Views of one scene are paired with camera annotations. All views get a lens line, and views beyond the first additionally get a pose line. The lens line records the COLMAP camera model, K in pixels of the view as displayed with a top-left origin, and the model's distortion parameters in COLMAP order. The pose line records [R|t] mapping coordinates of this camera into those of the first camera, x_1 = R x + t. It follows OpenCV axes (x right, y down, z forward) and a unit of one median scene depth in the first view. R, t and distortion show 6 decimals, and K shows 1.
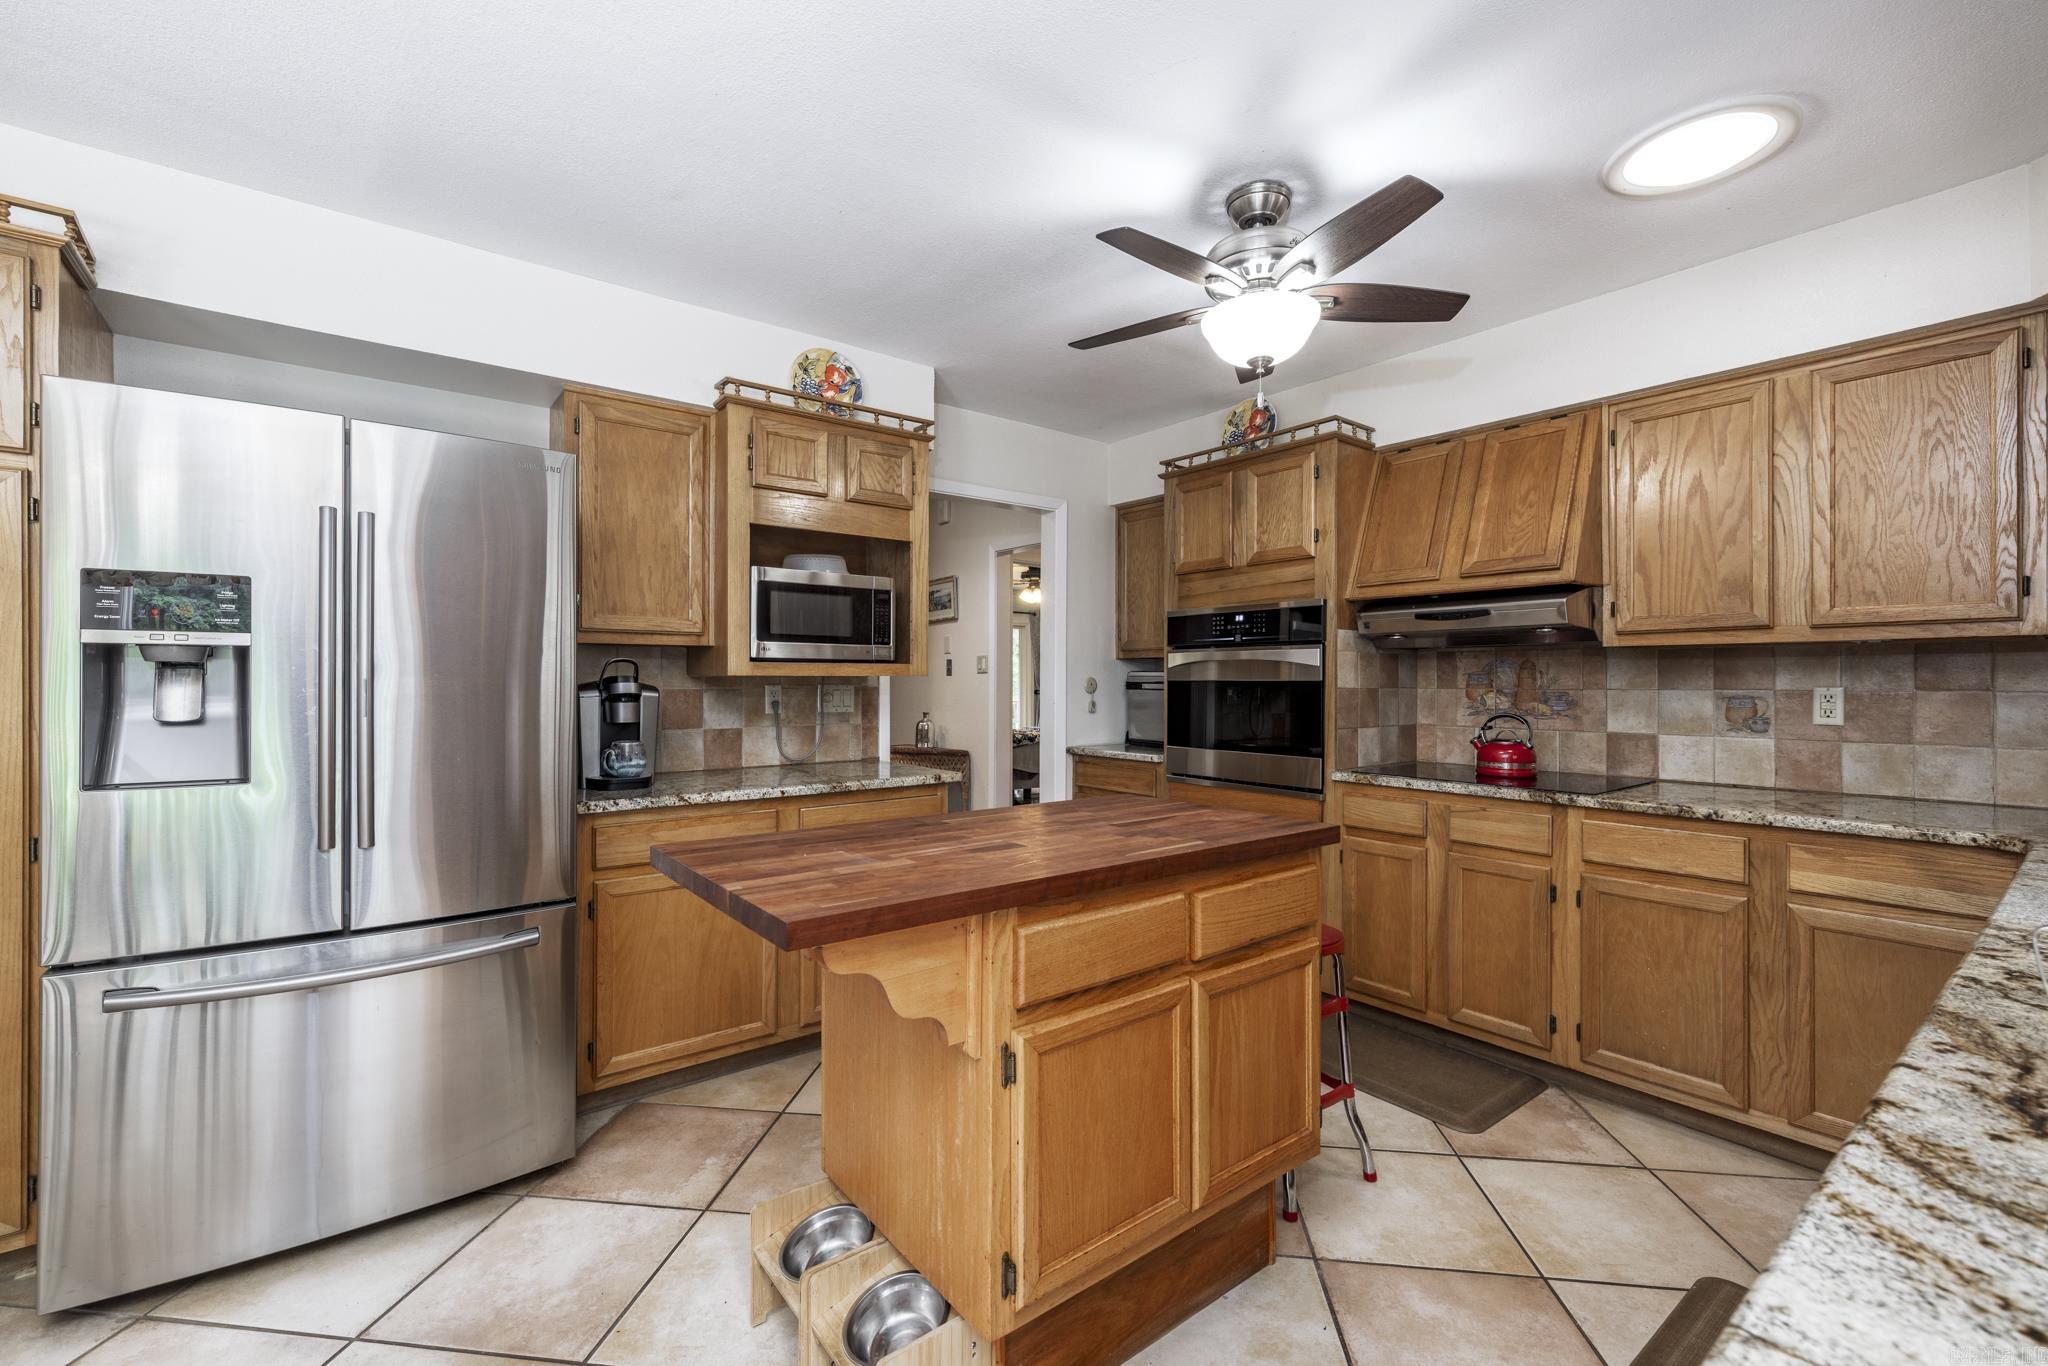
lens RADIAL K [[870.8, 0, 1041.9], [0, 870.8, 678.2], [0, 0, 1]] dist [0.001068, 0.000233]
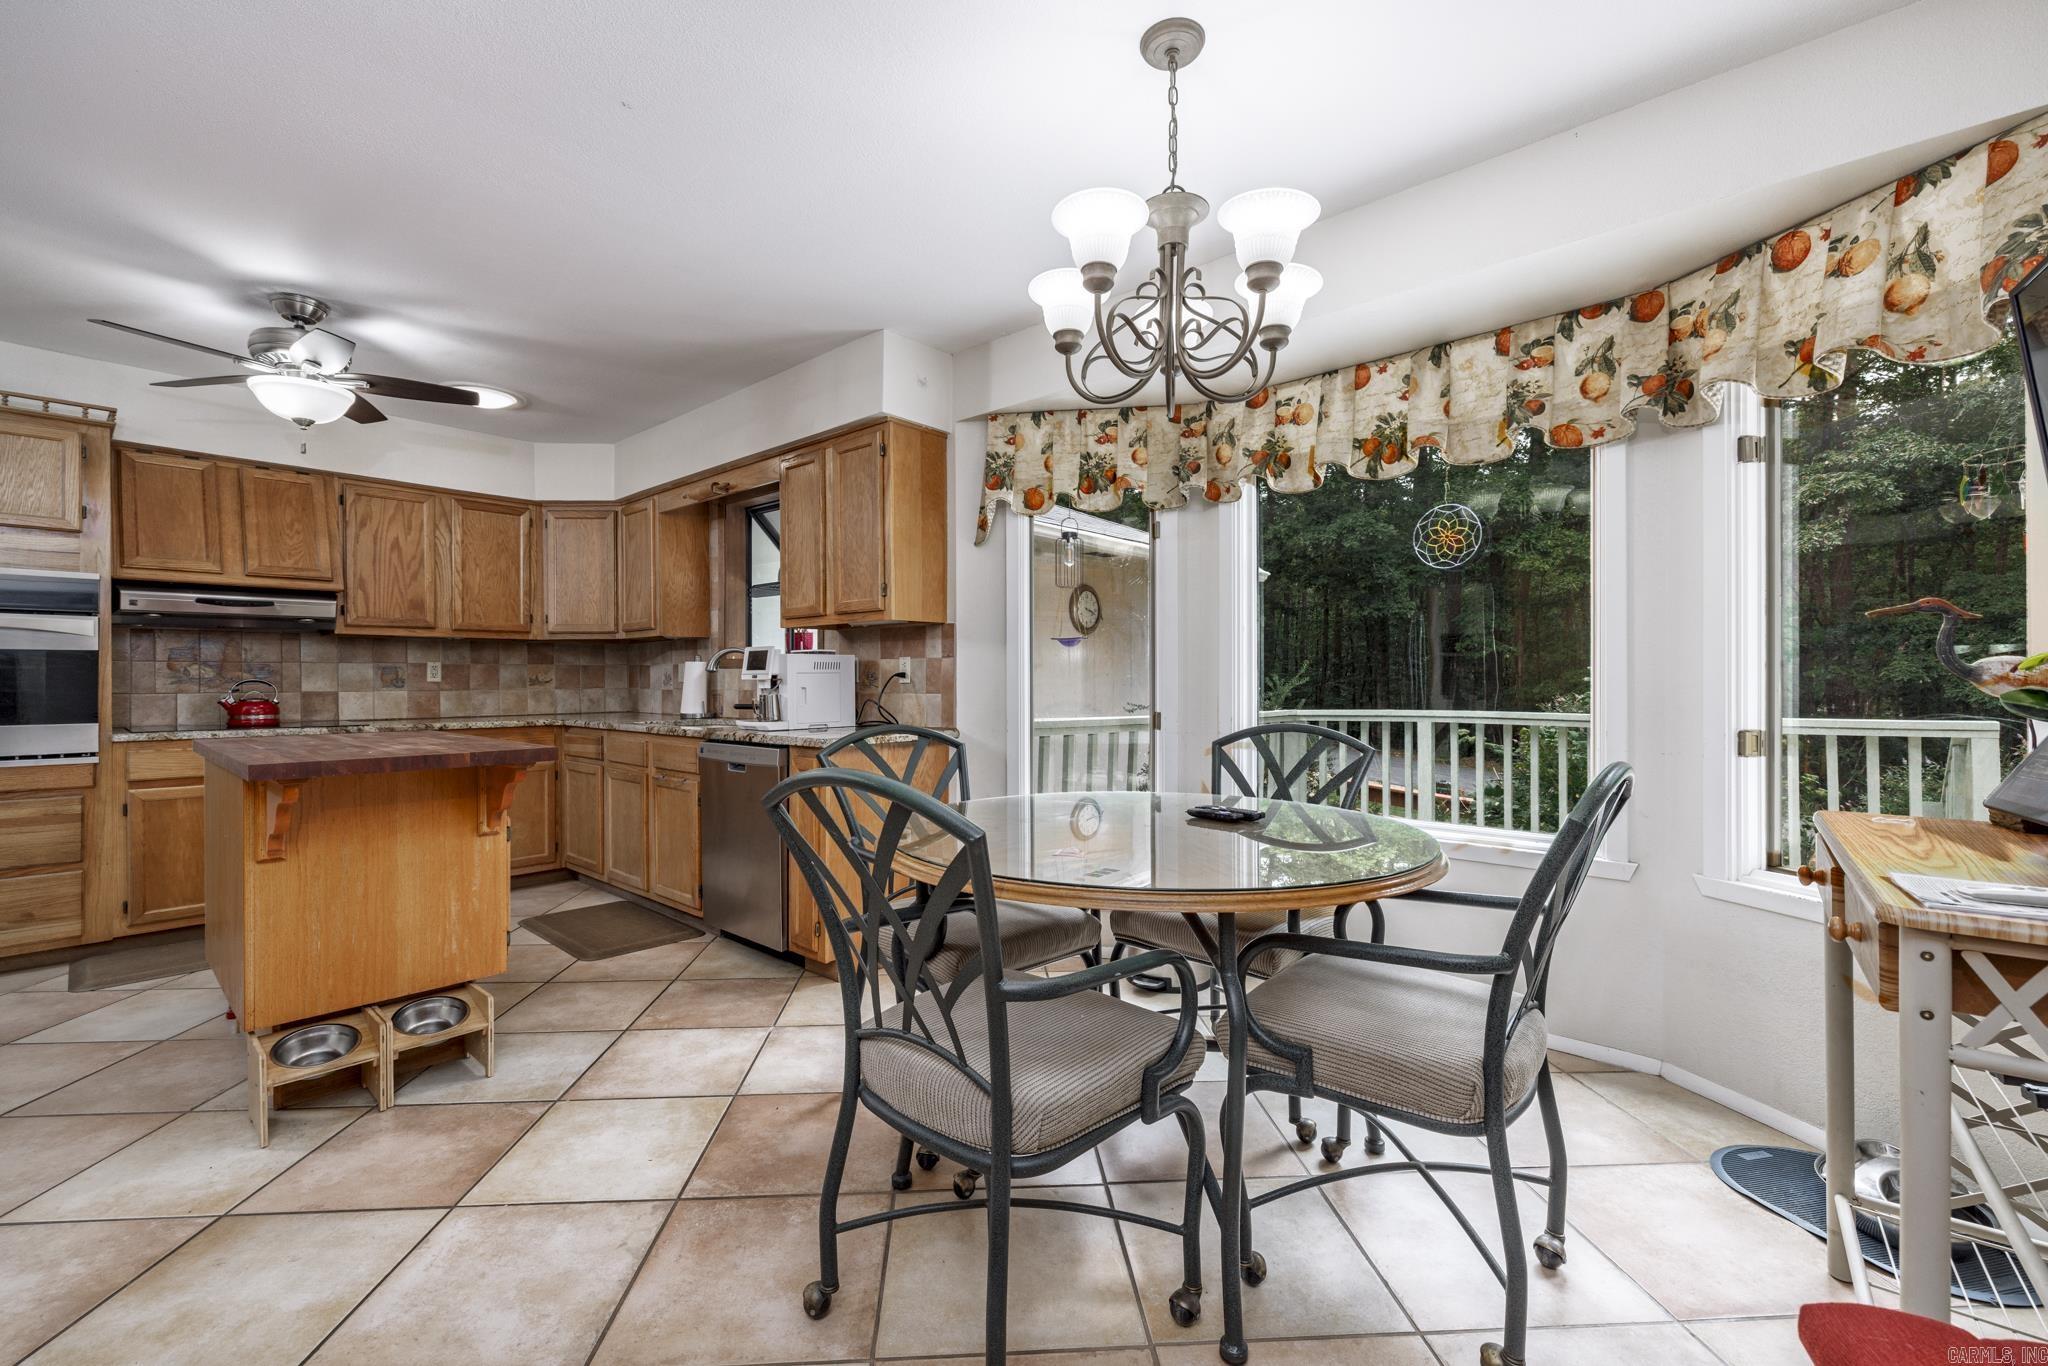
lens RADIAL K [[836.0, 0, 1024.0], [0, 836.0, 683.0], [0, 0, 1]] dist [-0.000645, -0.000150]
pose [[-0.190320, -0.008763, 0.981683, -0.994908], [-0.002117, 0.999962, 0.008516, 0.034342], [-0.981720, -0.000457, -0.190332, 0.086355]]
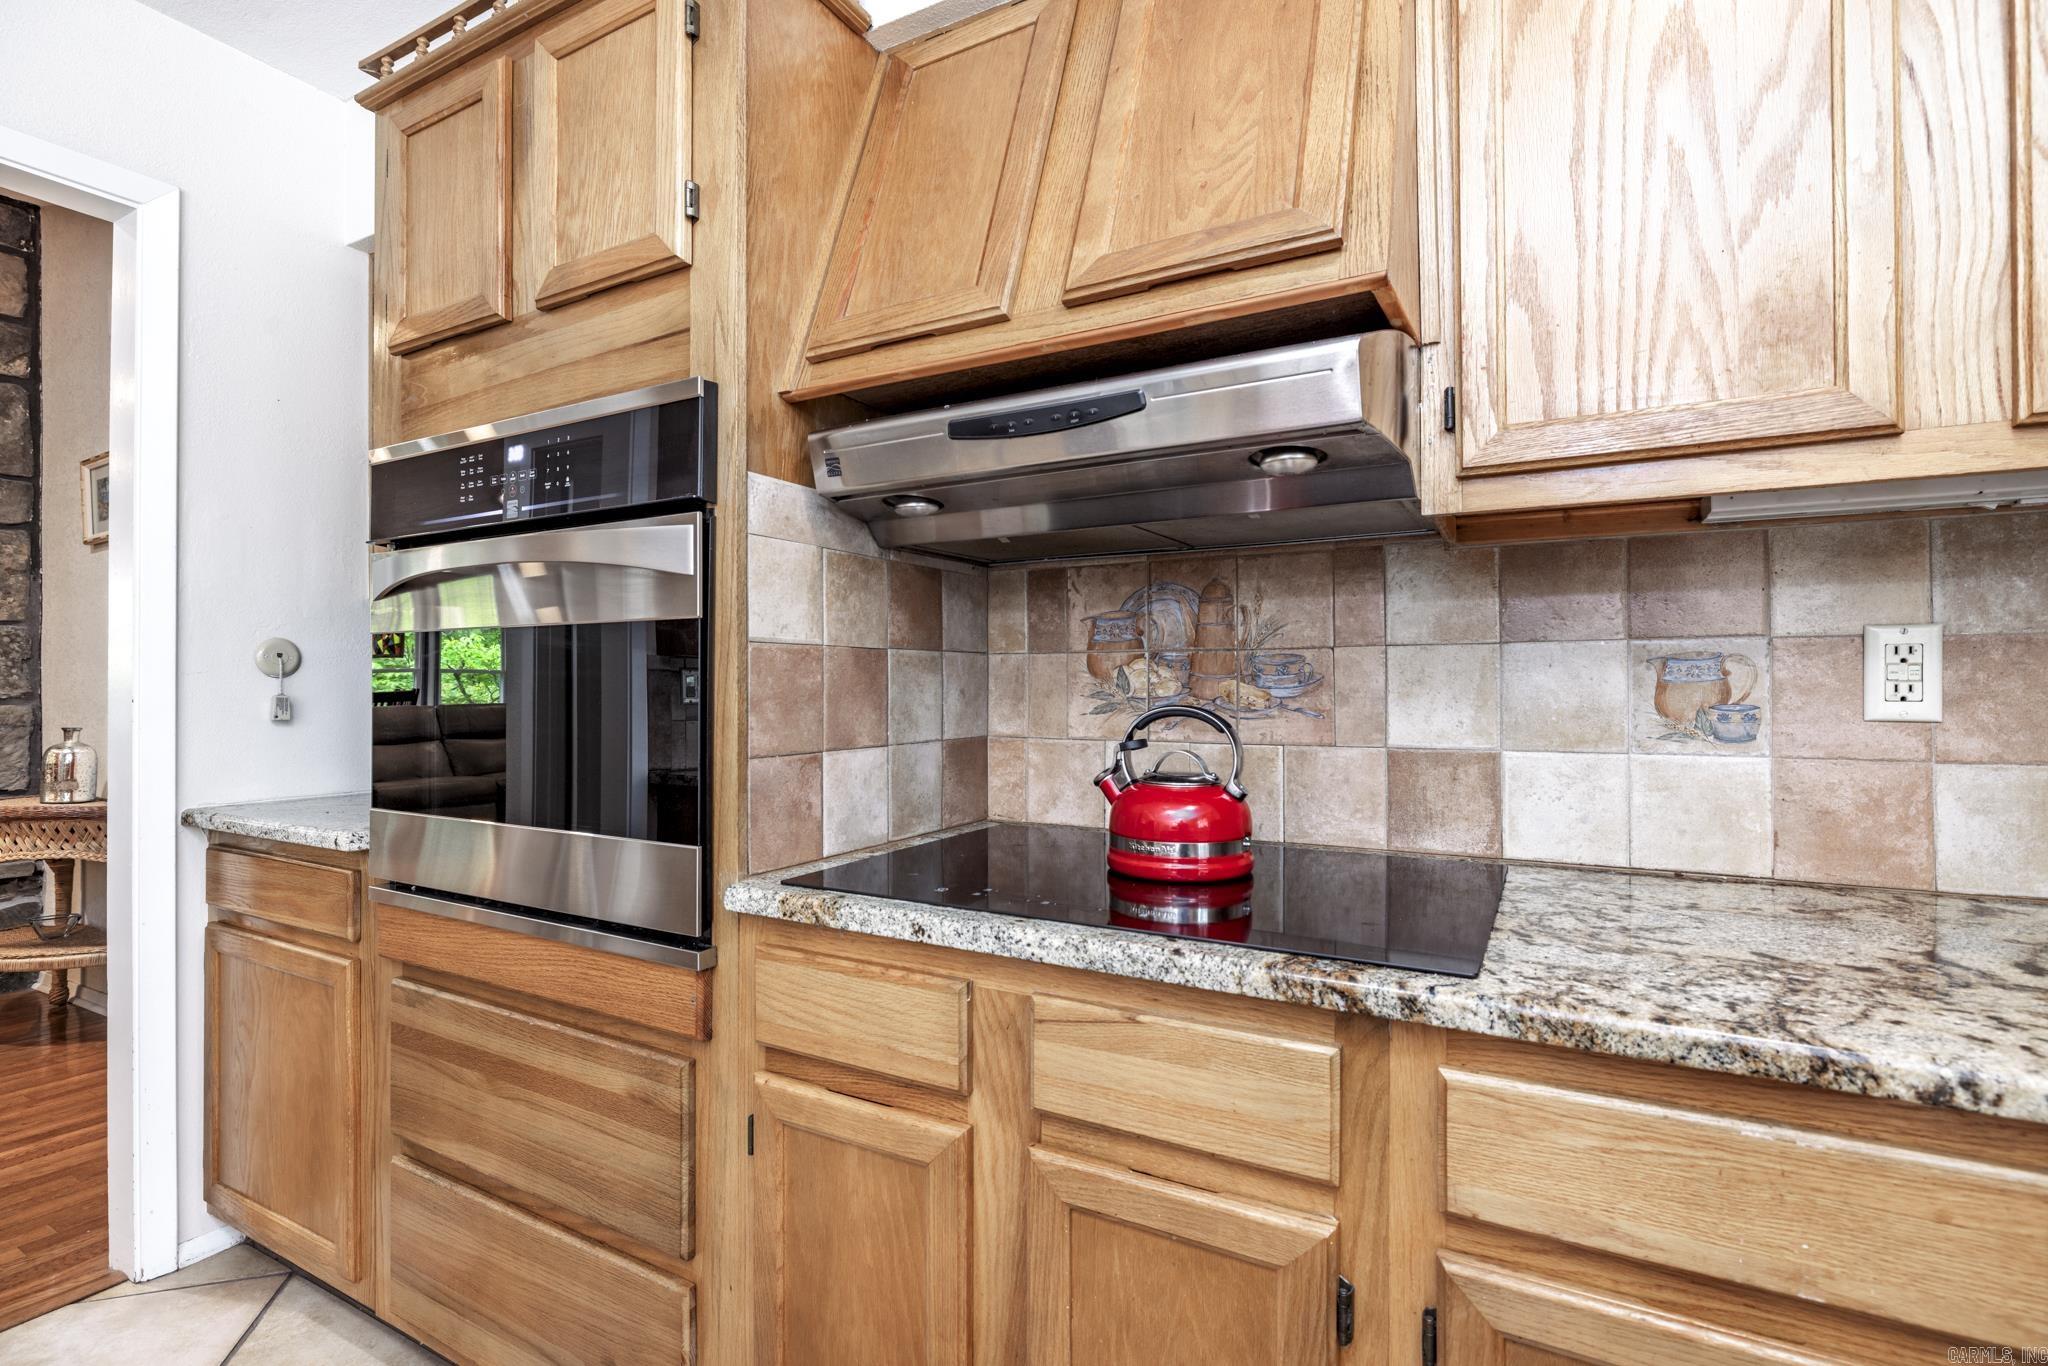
lens RADIAL K [[939.5, 0, 1024.0], [0, 939.5, 683.0], [0, 0, 1]] dist [-0.001688, 0.000034]
pose [[0.932294, -0.004787, 0.361671, 0.336576], [0.004037, 0.999988, 0.002828, 0.030382], [-0.361680, -0.001177, 0.932302, 0.671914]]
